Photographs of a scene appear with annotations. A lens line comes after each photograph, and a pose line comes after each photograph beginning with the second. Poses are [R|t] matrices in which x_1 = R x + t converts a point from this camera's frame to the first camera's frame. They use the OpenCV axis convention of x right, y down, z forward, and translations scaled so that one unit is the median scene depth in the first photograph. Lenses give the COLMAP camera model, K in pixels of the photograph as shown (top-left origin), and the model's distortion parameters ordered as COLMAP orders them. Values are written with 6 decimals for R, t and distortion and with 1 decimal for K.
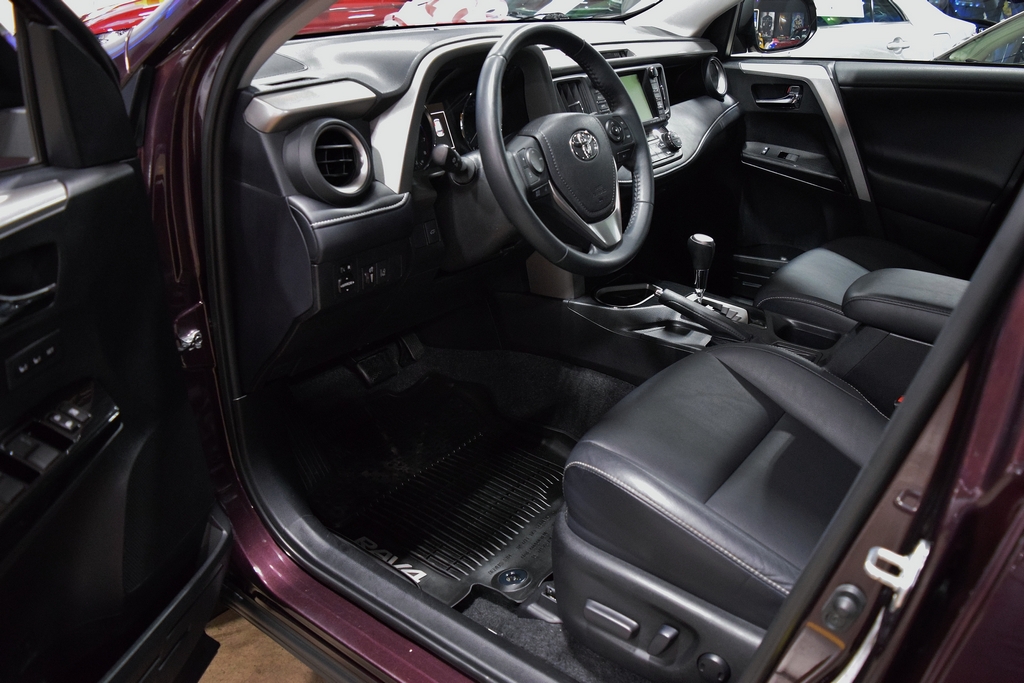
lens RADIAL K [[800.8, 0, 514.7], [0, 800.8, 334.3], [0, 0, 1]] dist [-0.096533, 0.025239]
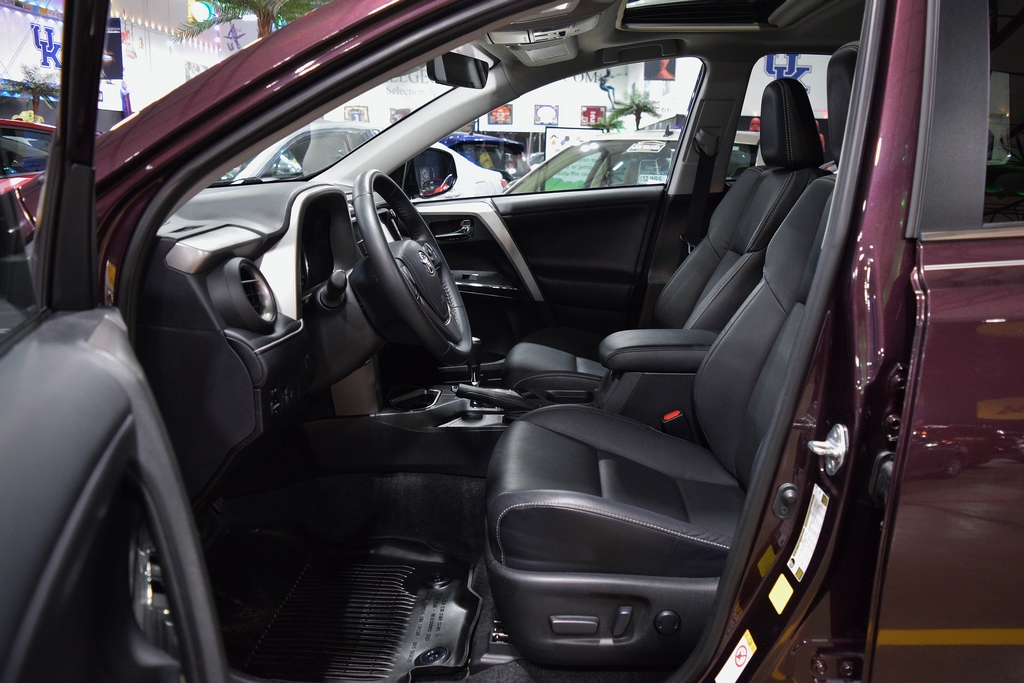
lens RADIAL K [[800.8, 0, 515.3], [0, 800.8, 336.5], [0, 0, 1]] dist [-0.096533, 0.025239]
pose [[0.830740, -0.151443, 0.535665, -0.483902], [0.256233, 0.958308, -0.126449, 0.062462], [-0.494182, 0.242302, 0.834910, -0.065647]]
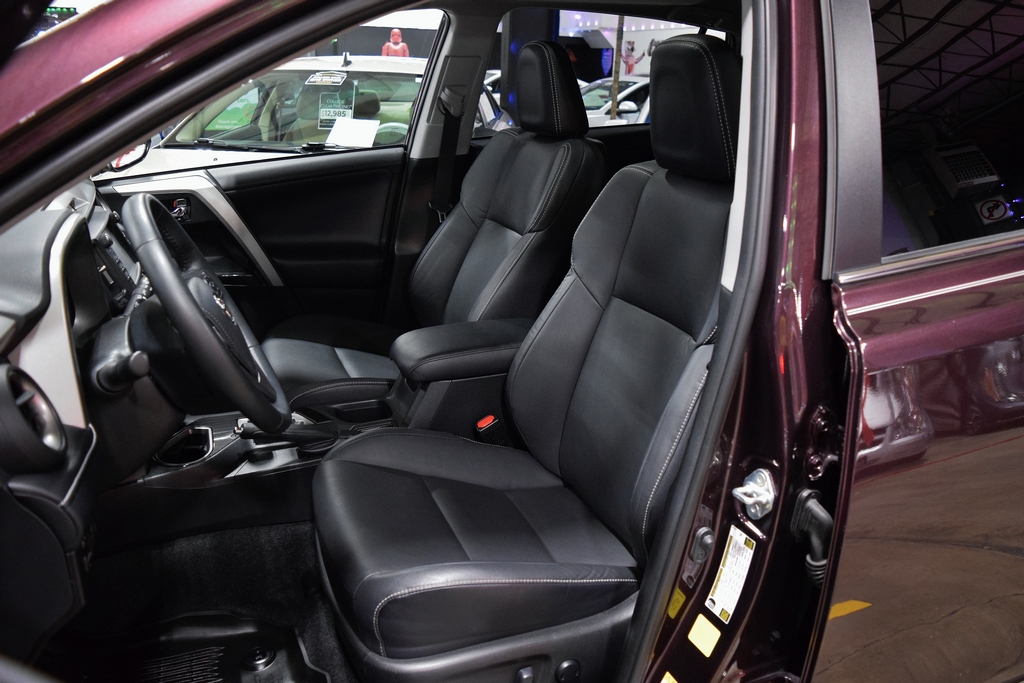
lens RADIAL K [[800.8, 0, 514.3], [0, 800.8, 338.2], [0, 0, 1]] dist [-0.096533, 0.025239]
pose [[0.512274, -0.299863, 0.804772, -0.523255], [0.360030, 0.925732, 0.115758, -0.193084], [-0.779714, 0.230442, 0.582187, 0.185199]]
